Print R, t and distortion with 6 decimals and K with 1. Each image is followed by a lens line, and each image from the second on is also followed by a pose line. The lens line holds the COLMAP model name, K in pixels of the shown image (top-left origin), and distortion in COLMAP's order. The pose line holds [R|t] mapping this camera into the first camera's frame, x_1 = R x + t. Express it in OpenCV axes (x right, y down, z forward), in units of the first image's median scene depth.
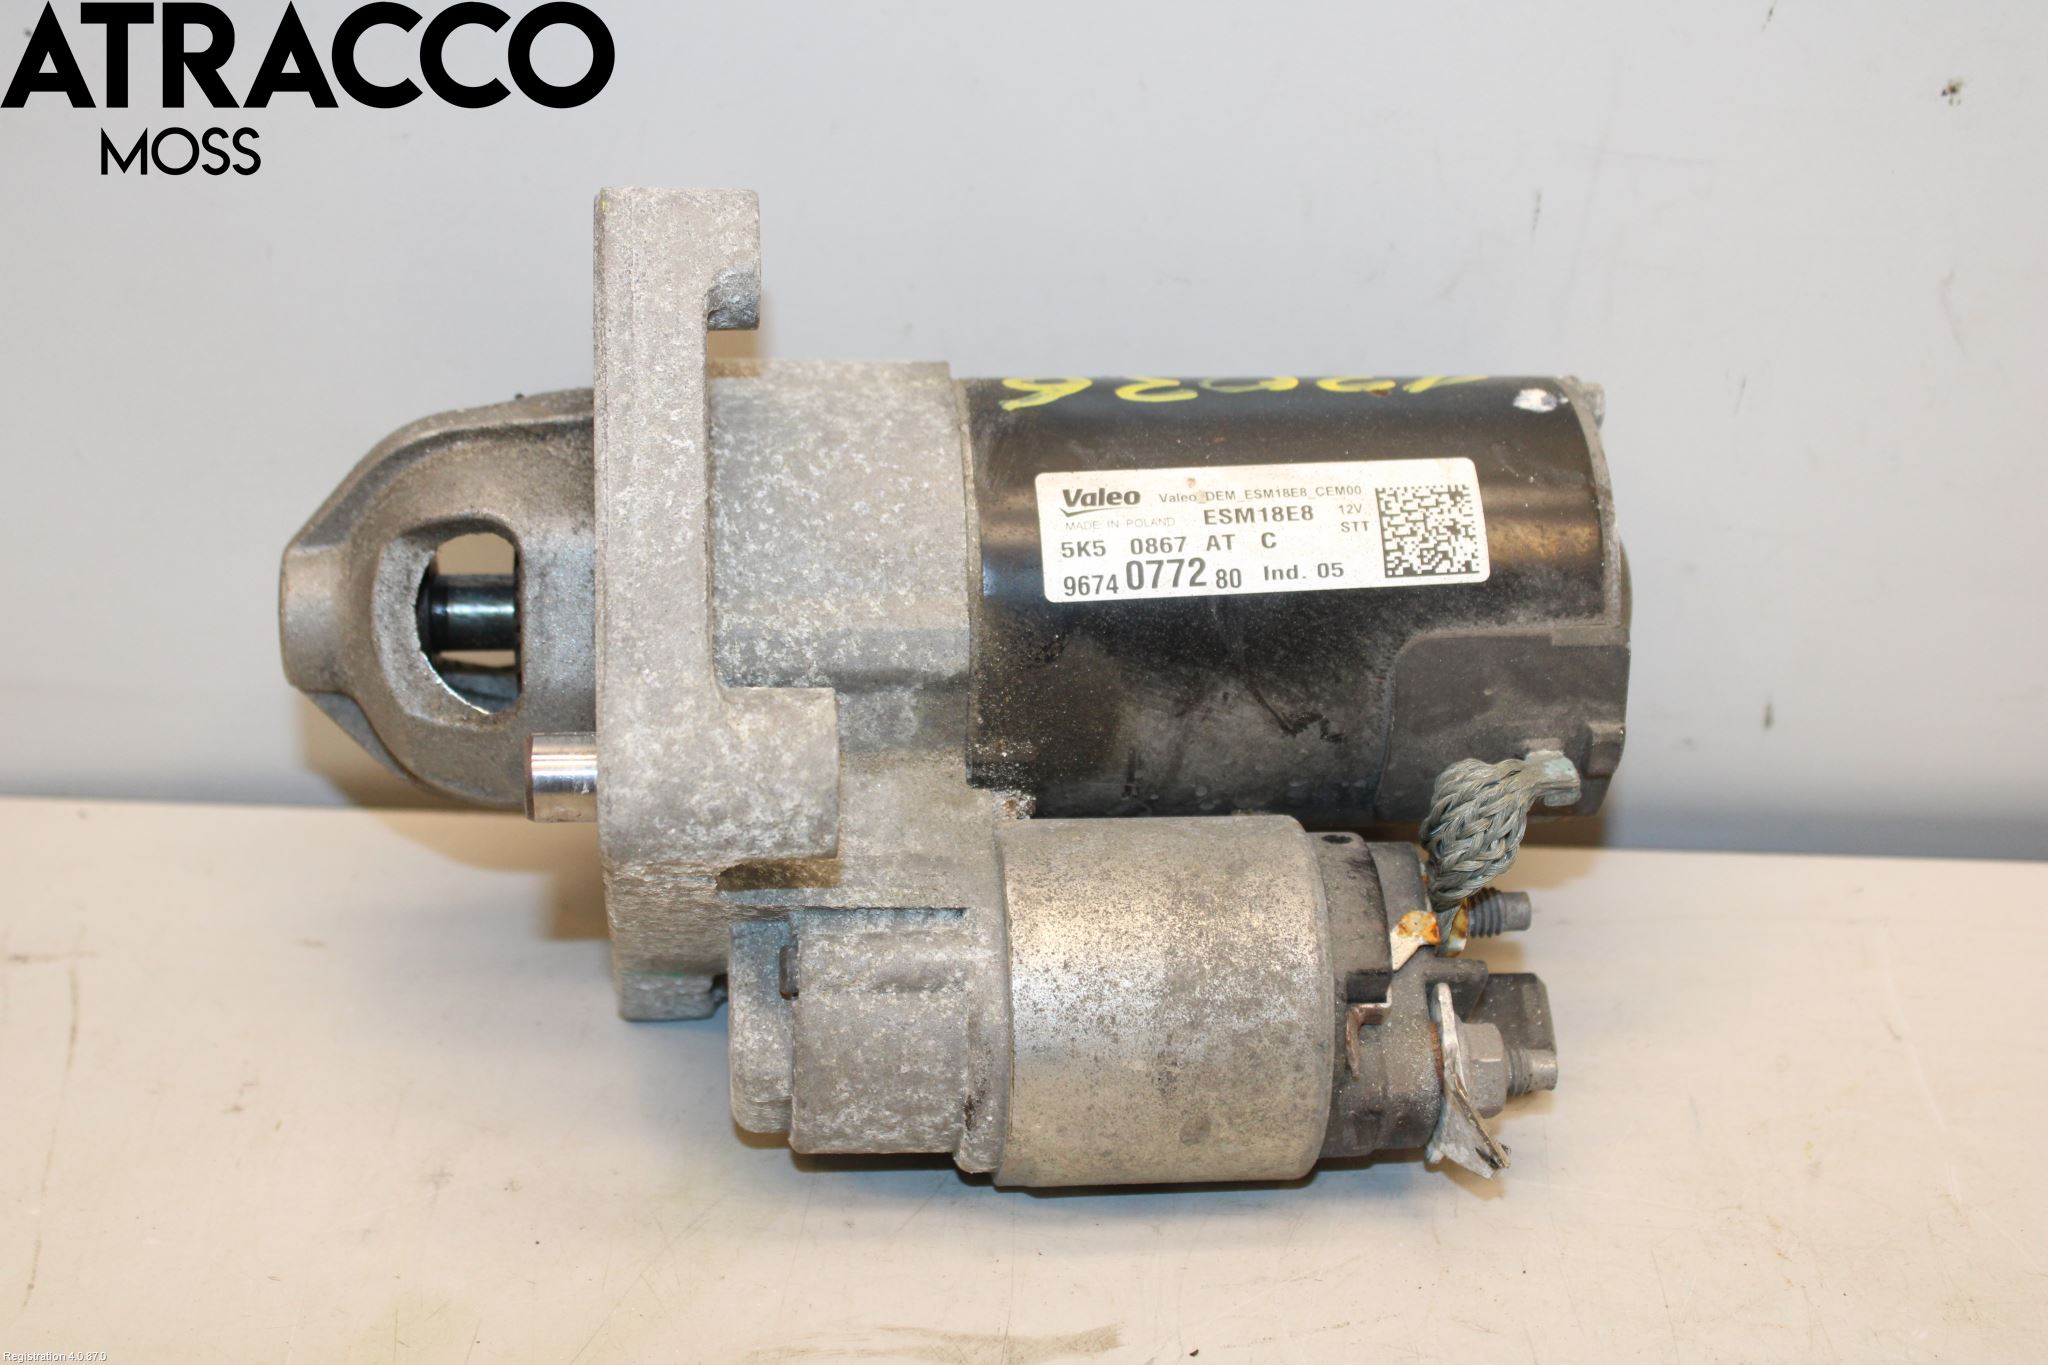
lens RADIAL K [[3215.7, 0, 1025.7], [0, 3215.7, 681.4], [0, 0, 1]] dist [-0.008419, 0.000000]
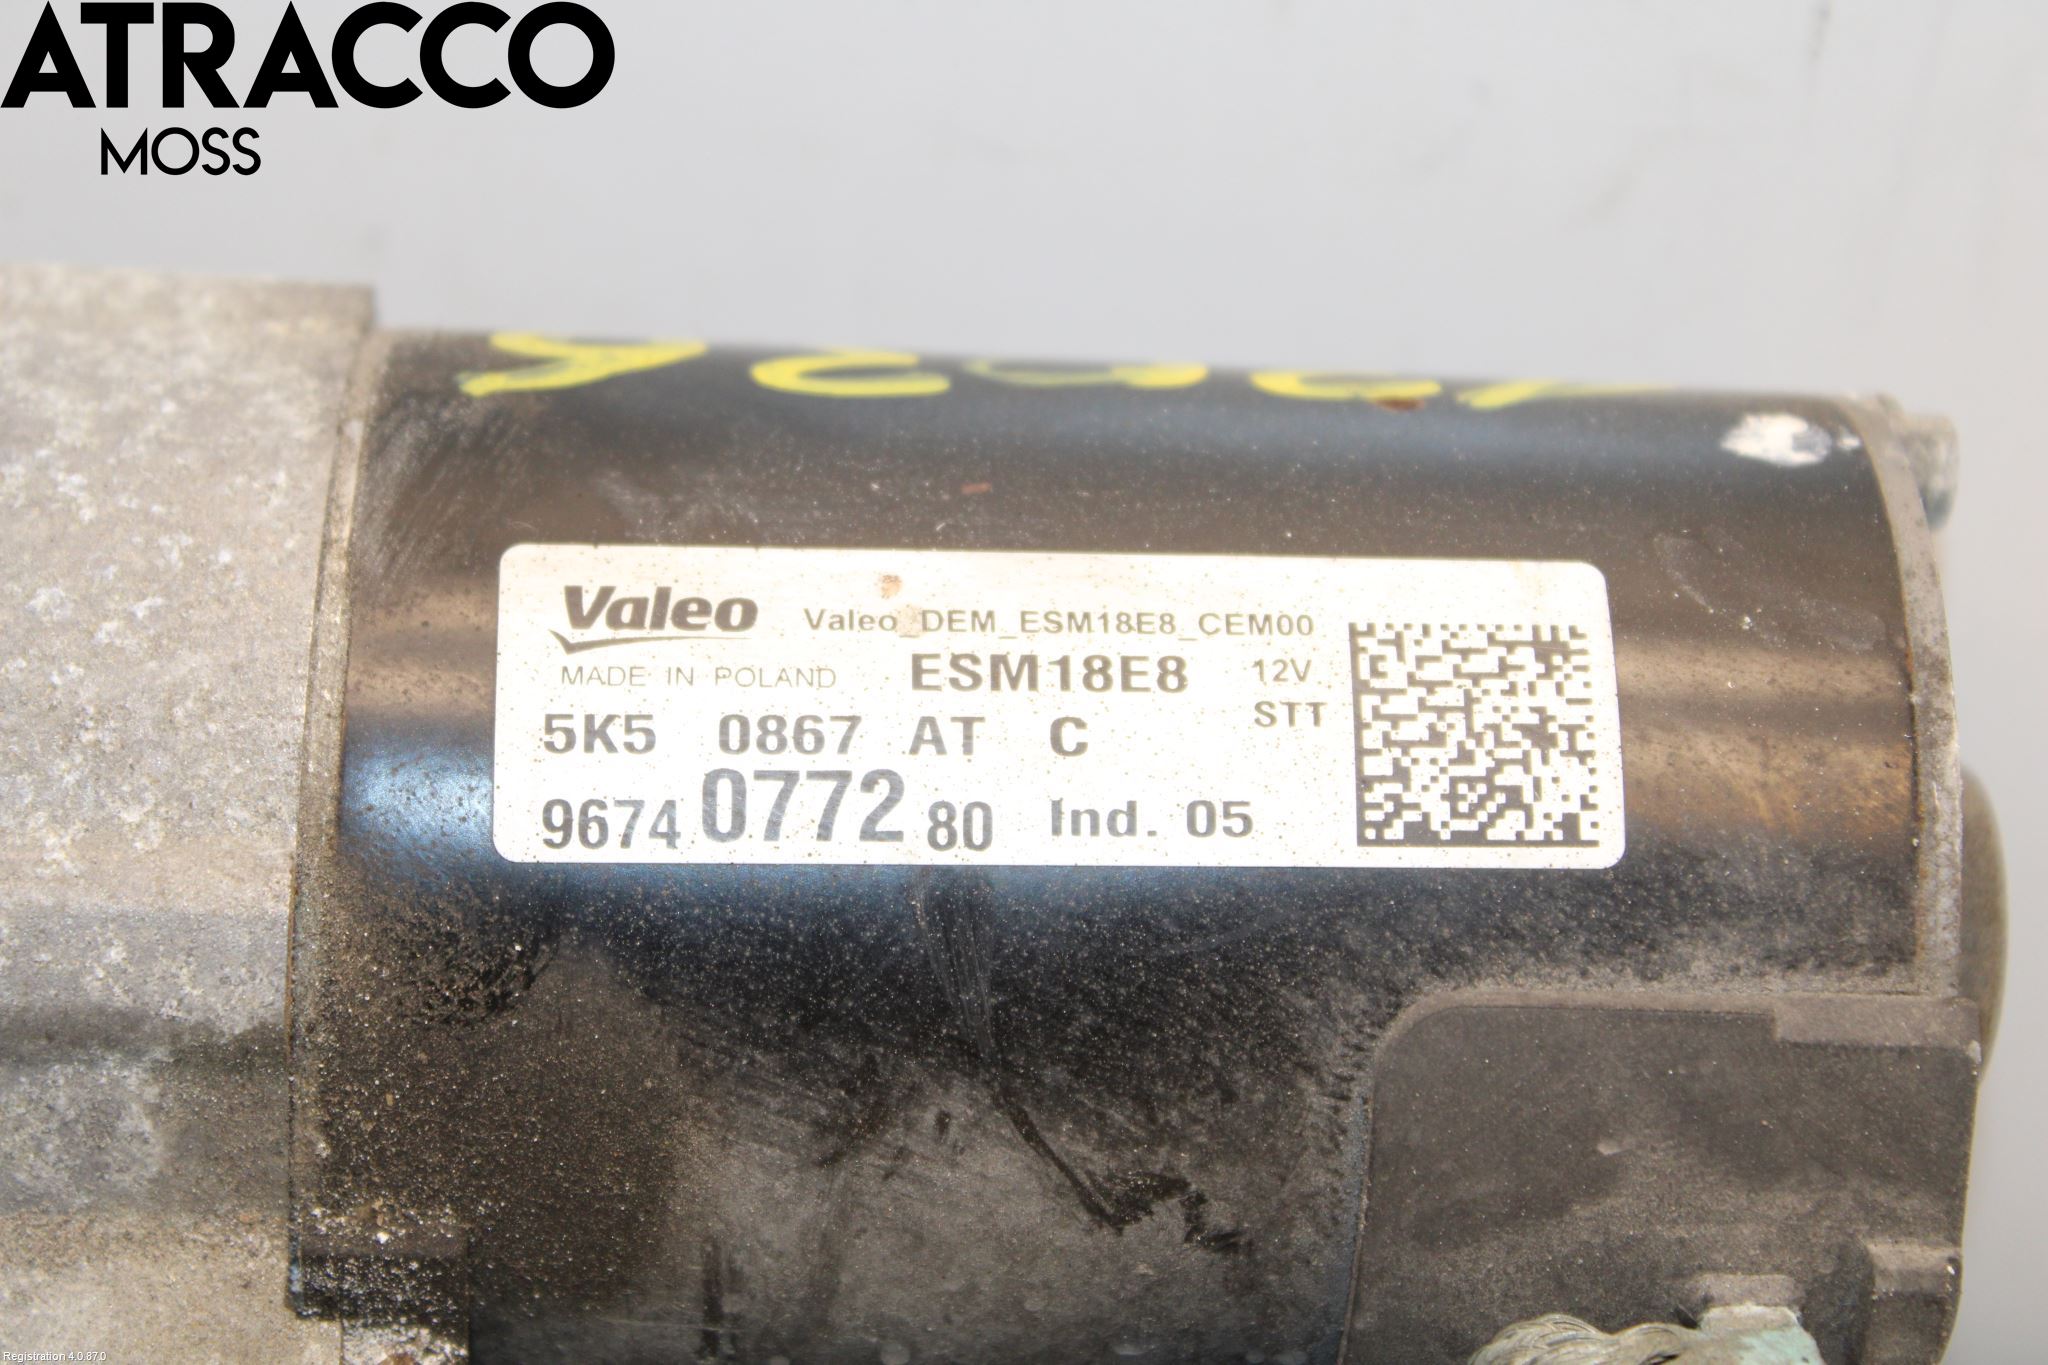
lens RADIAL K [[4616.7, 0, 1022.6], [0, 4616.7, 683.3], [0, 0, 1]] dist [0.102269, 0.000000]
pose [[0.996538, 0.049234, -0.066991, 0.107297], [-0.054682, 0.995124, -0.082082, -0.002947], [0.062623, 0.085461, 0.994372, 0.423863]]
